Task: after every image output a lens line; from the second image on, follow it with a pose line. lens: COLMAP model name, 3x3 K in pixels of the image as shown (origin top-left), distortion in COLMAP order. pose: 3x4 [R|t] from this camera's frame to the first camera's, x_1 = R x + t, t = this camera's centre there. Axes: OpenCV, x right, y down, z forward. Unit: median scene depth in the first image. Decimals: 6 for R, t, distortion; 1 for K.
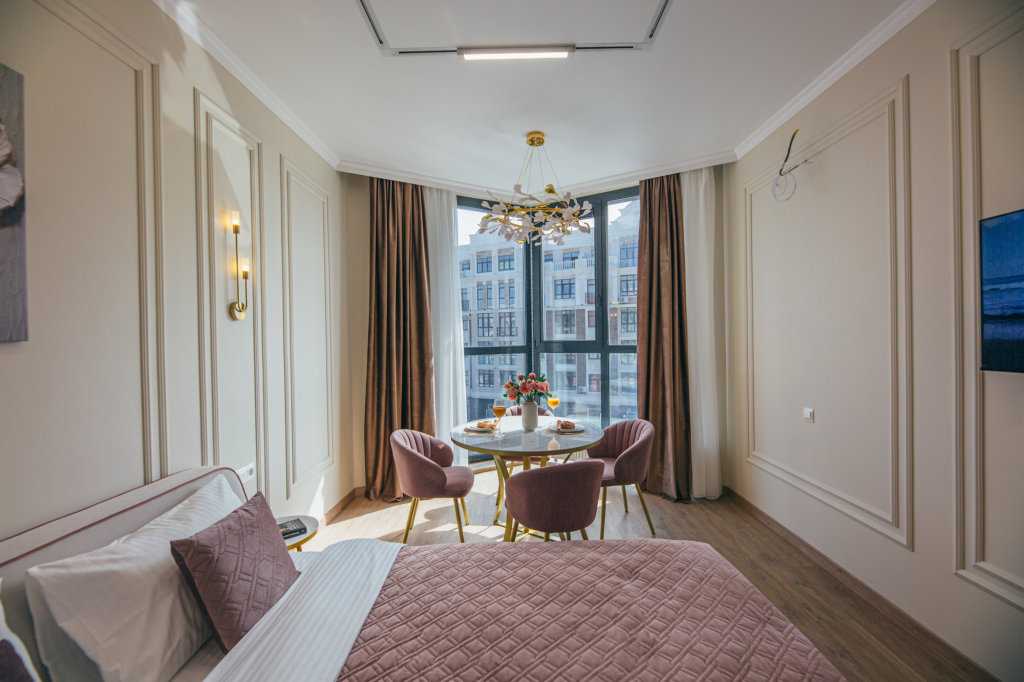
lens RADIAL K [[426.4, 0, 512.0], [0, 426.4, 341.0], [0, 0, 1]] dist [-0.002571, -0.000761]
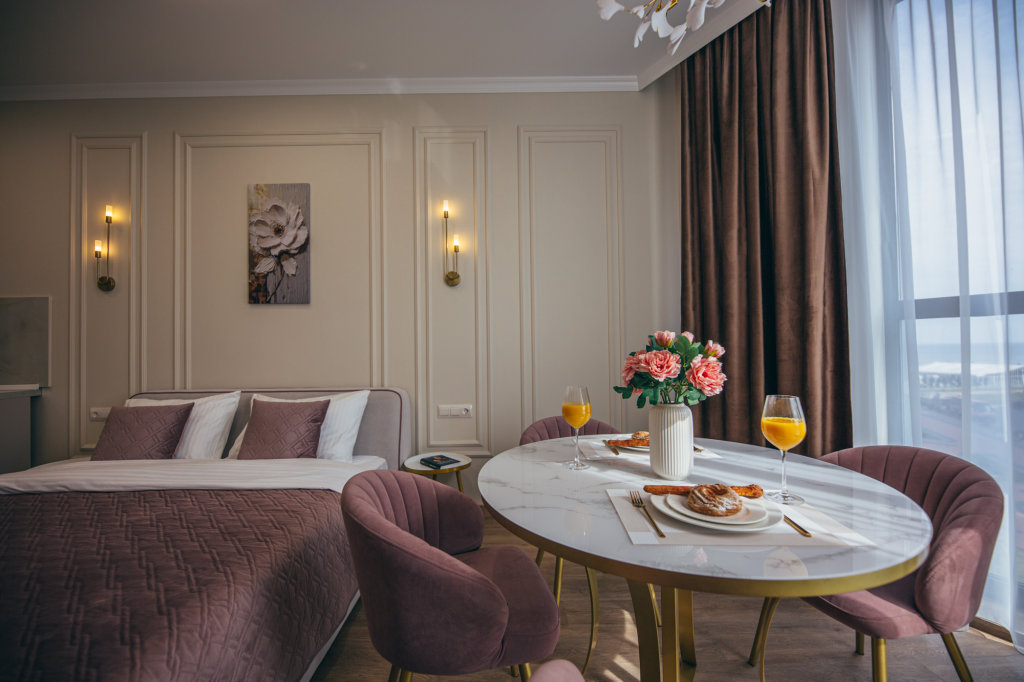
lens RADIAL K [[418.2, 0, 512.0], [0, 418.2, 341.0], [0, 0, 1]] dist [-0.001225, -0.000298]
pose [[-0.000945, -0.014347, -0.999897, 0.366659], [0.001517, 0.999896, -0.014348, 0.082390], [0.999998, -0.001531, -0.000923, 0.748894]]
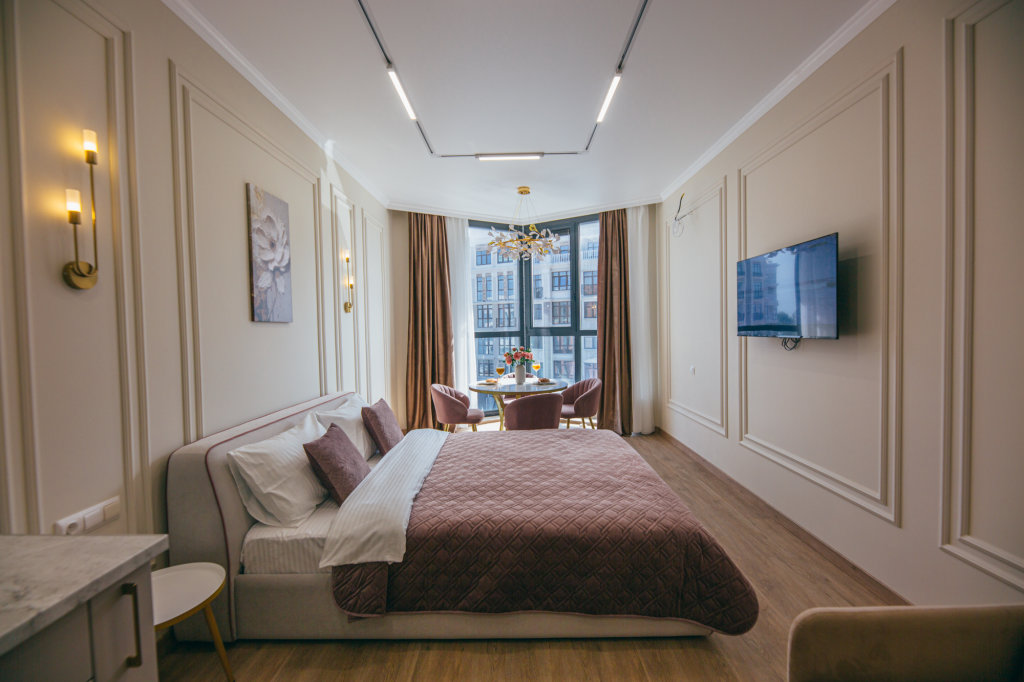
lens RADIAL K [[418.2, 0, 512.0], [0, 418.2, 341.0], [0, 0, 1]] dist [-0.001225, -0.000298]
pose [[0.999990, -0.003558, 0.002587, 0.007713], [0.003500, 0.999751, 0.022038, 0.019454], [-0.002664, -0.022028, 0.999754, -0.439662]]
